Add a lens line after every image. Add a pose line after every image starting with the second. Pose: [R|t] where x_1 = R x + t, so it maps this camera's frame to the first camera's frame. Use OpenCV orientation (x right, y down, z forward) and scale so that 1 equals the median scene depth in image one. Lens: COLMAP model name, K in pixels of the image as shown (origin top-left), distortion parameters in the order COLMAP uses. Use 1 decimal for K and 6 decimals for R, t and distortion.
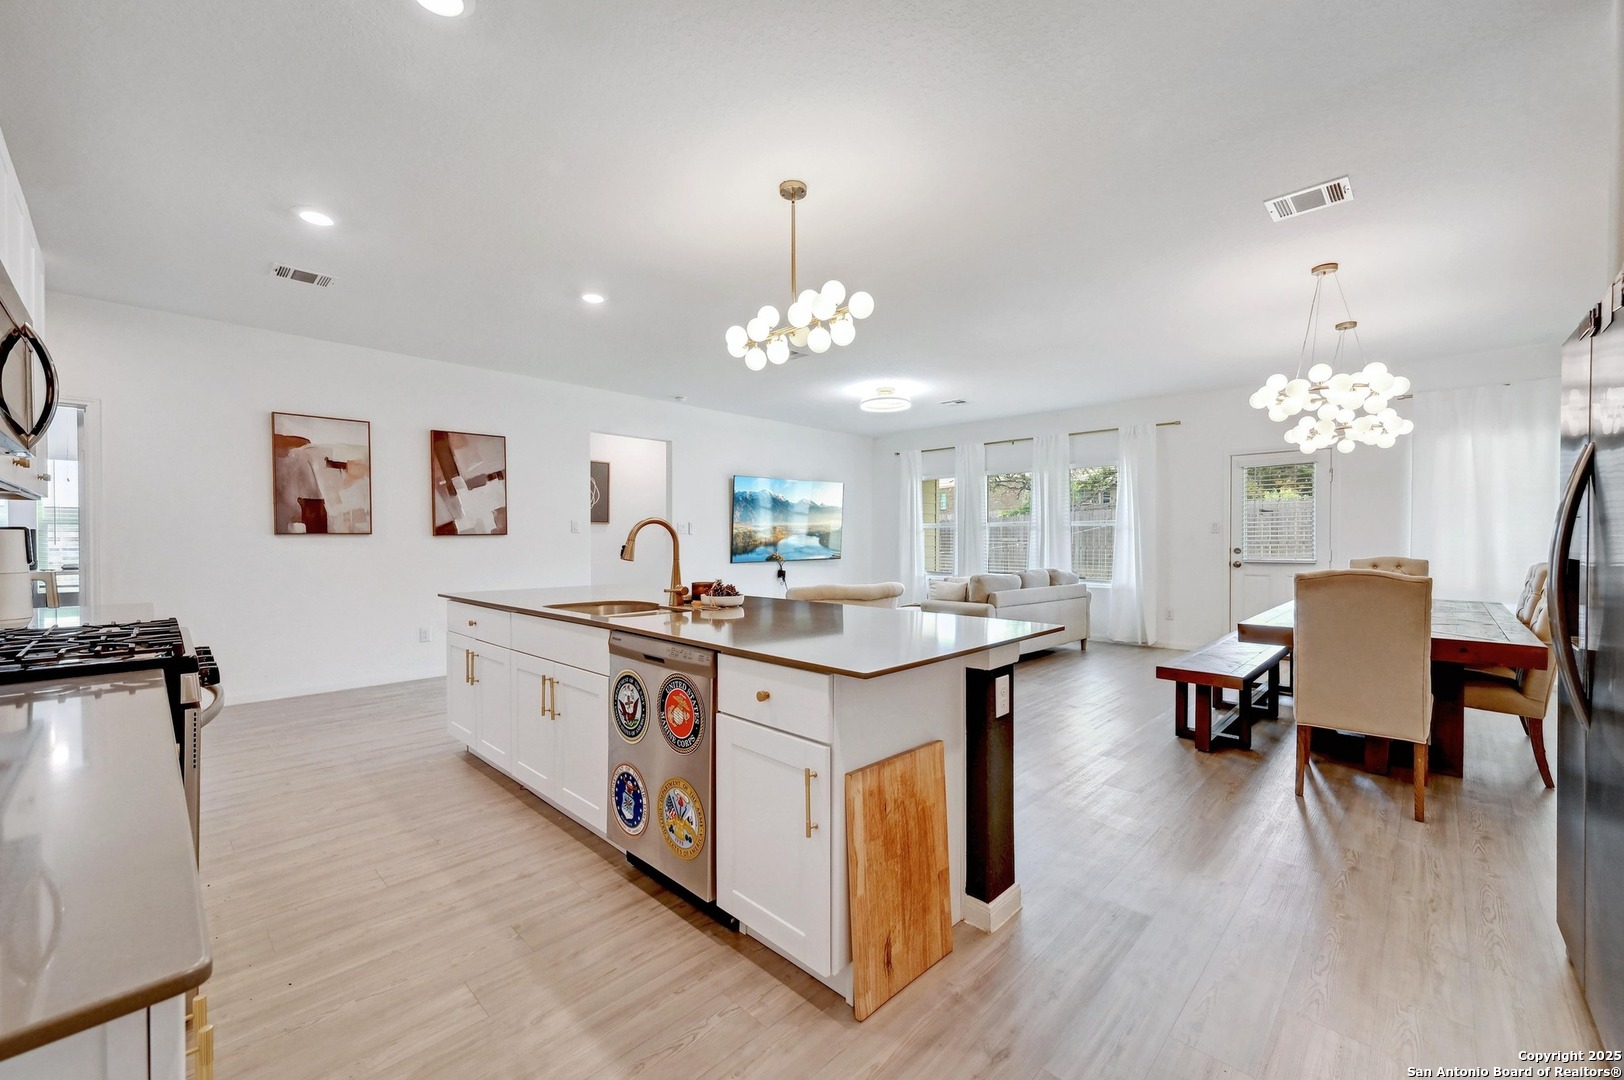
lens RADIAL K [[656.8, 0, 811.0], [0, 656.8, 546.1], [0, 0, 1]] dist [0.003031, 0.000049]
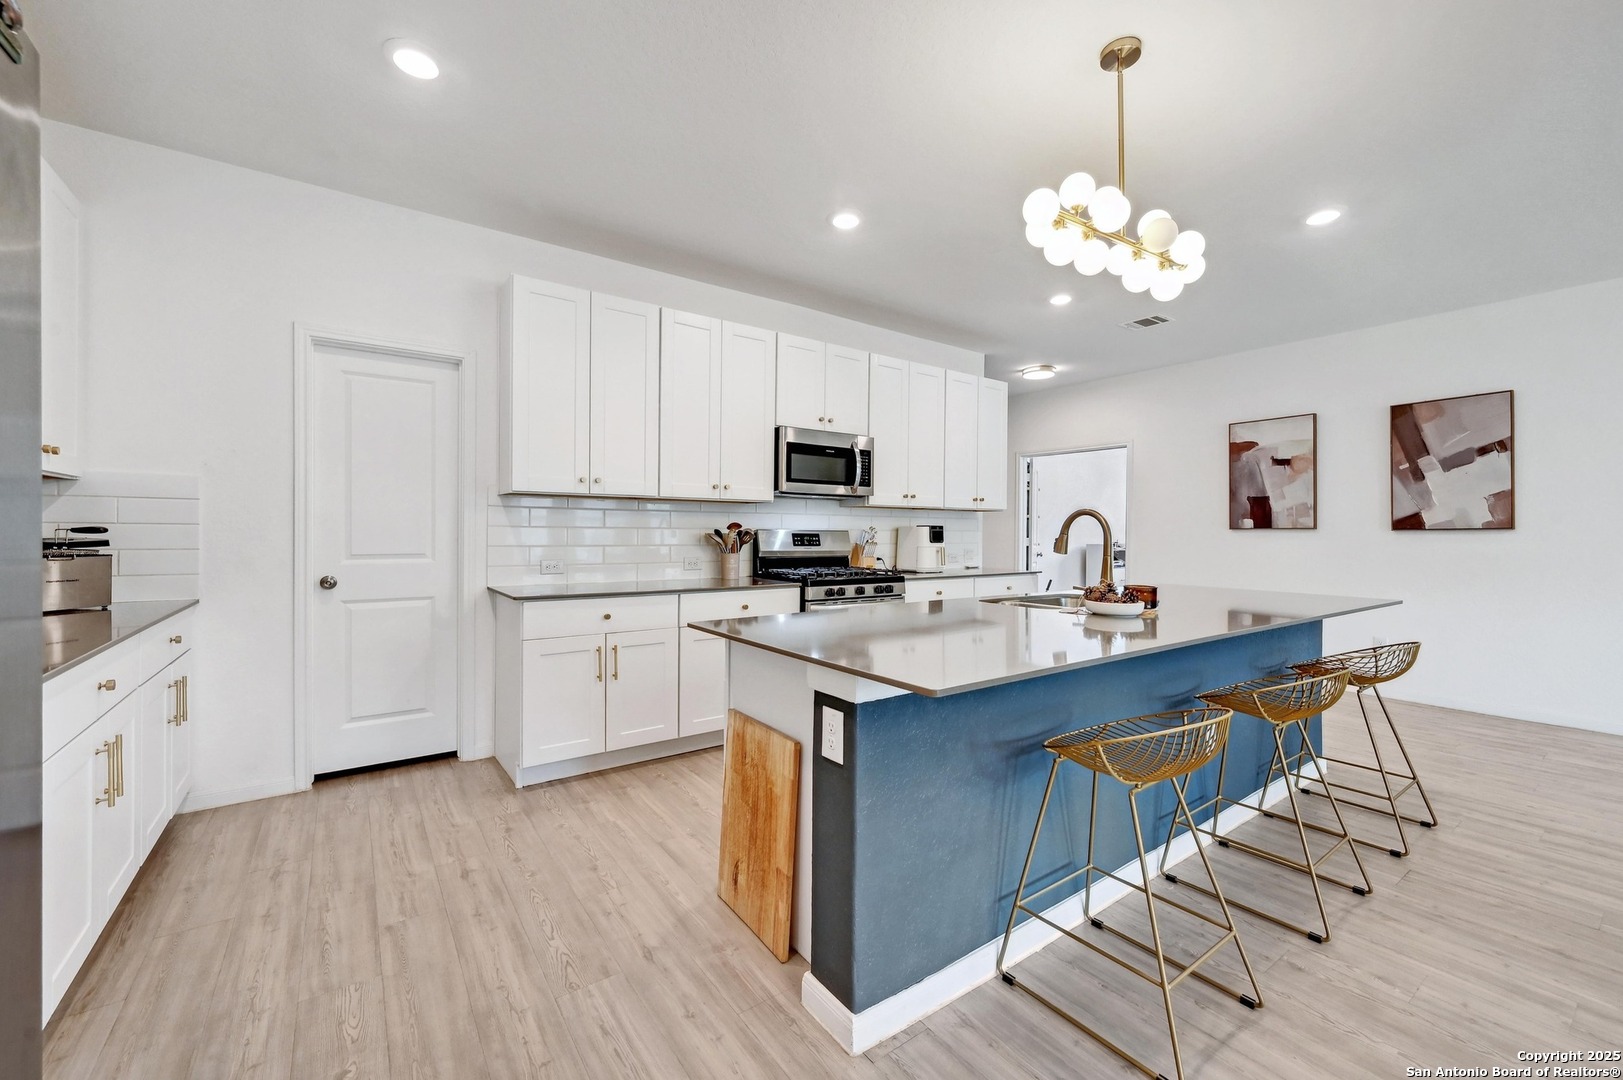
lens RADIAL K [[656.4, 0, 815.8], [0, 656.4, 539.3], [0, 0, 1]] dist [0.003031, 0.000049]
pose [[-0.168206, 0.010791, -0.985693, 0.724685], [-0.016793, 0.999764, 0.013811, -0.006232], [0.985609, 0.018876, -0.167985, 0.762560]]
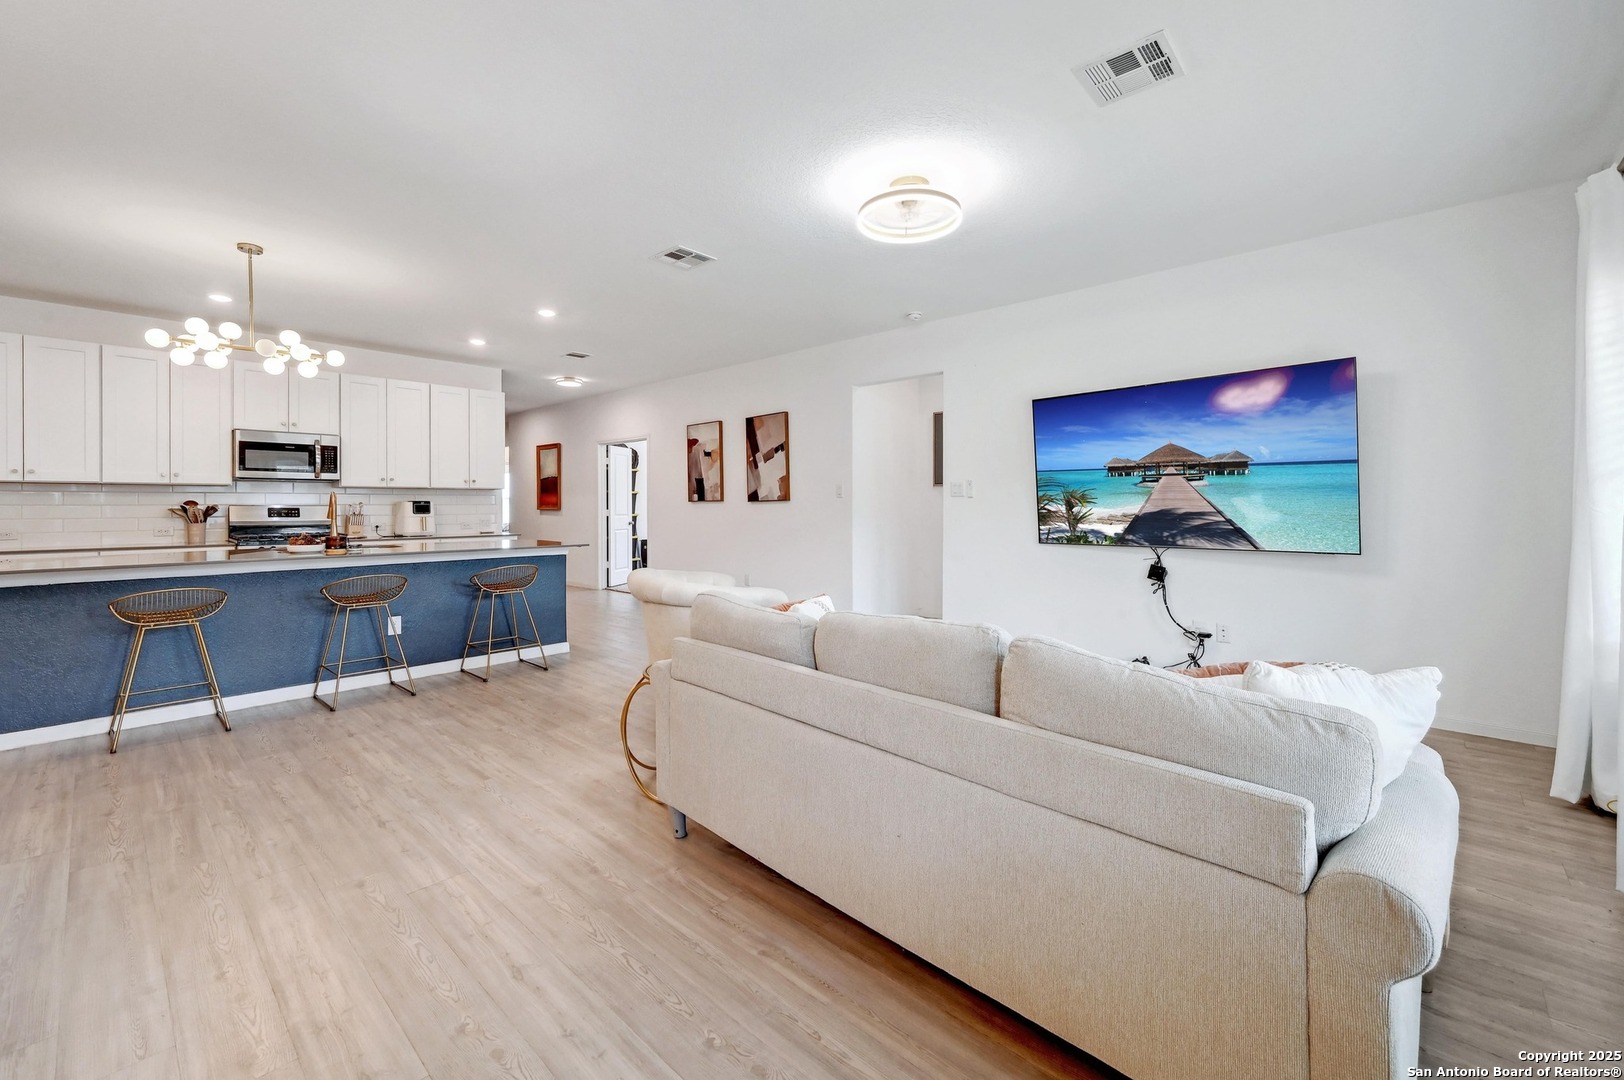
lens RADIAL K [[656.8, 0, 828.6], [0, 656.8, 507.6], [0, 0, 1]] dist [0.003031, 0.000049]
pose [[0.018076, 0.005524, -0.999821, 1.292046], [-0.008028, 0.999953, 0.005380, -0.022866], [0.999804, 0.007930, 0.018119, 2.107677]]
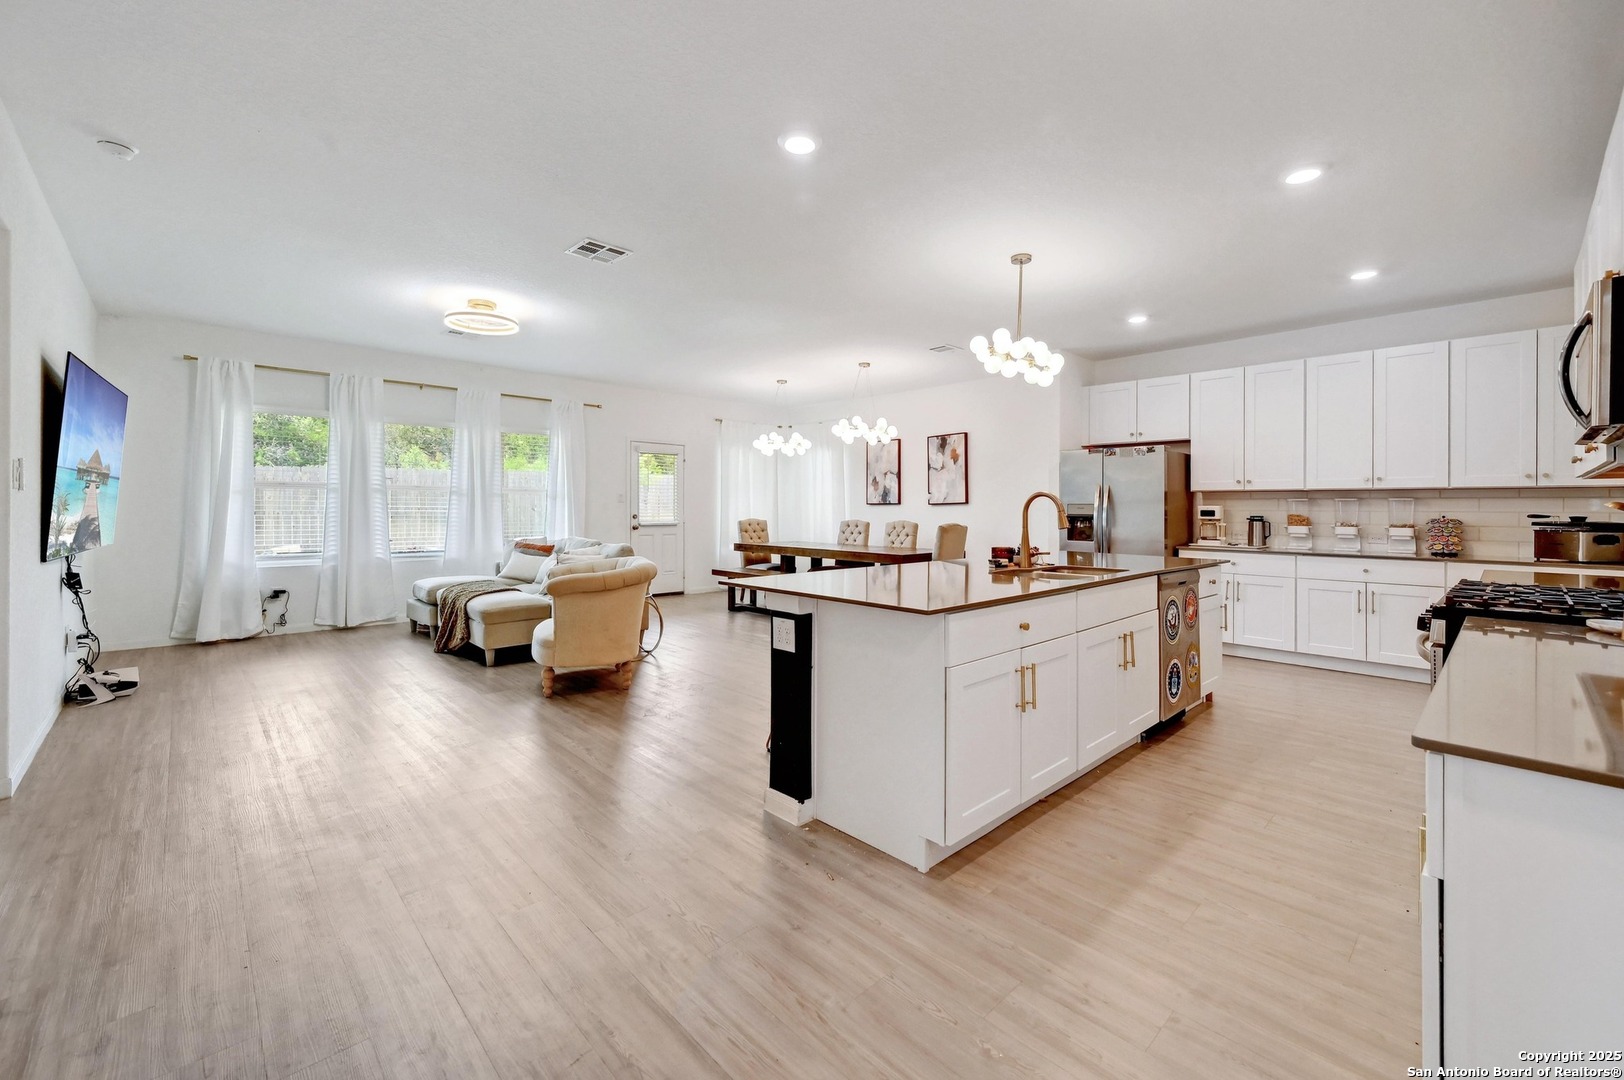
lens RADIAL K [[656.8, 0, 824.4], [0, 656.8, 496.3], [0, 0, 1]] dist [0.003031, 0.000049]
pose [[0.031186, 0.016799, 0.999372, -1.387559], [0.005552, 0.999840, -0.016980, -0.017936], [-0.999498, 0.006078, 0.031088, 1.326829]]
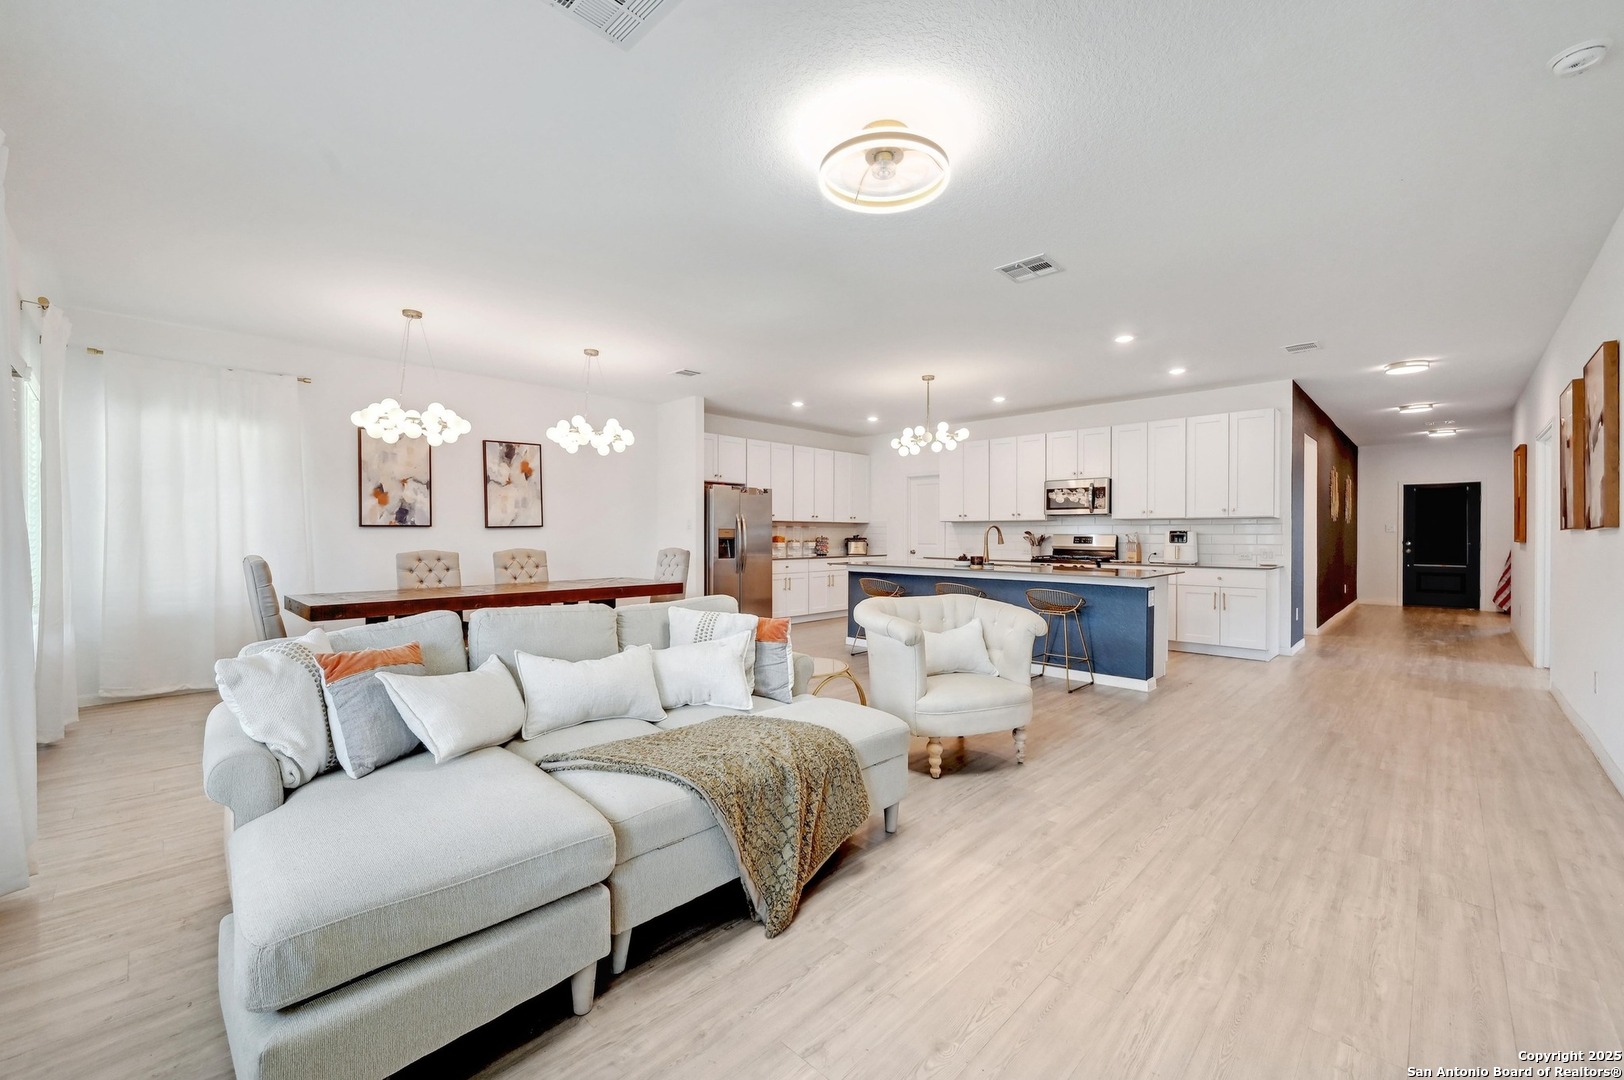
lens RADIAL K [[656.8, 0, 801.8], [0, 656.8, 538.6], [0, 0, 1]] dist [0.003031, 0.000049]
pose [[-0.999725, -0.003133, 0.023253, 0.323651], [-0.002730, 0.999846, 0.017339, -0.032554], [-0.023304, 0.017271, -0.999579, 3.127578]]
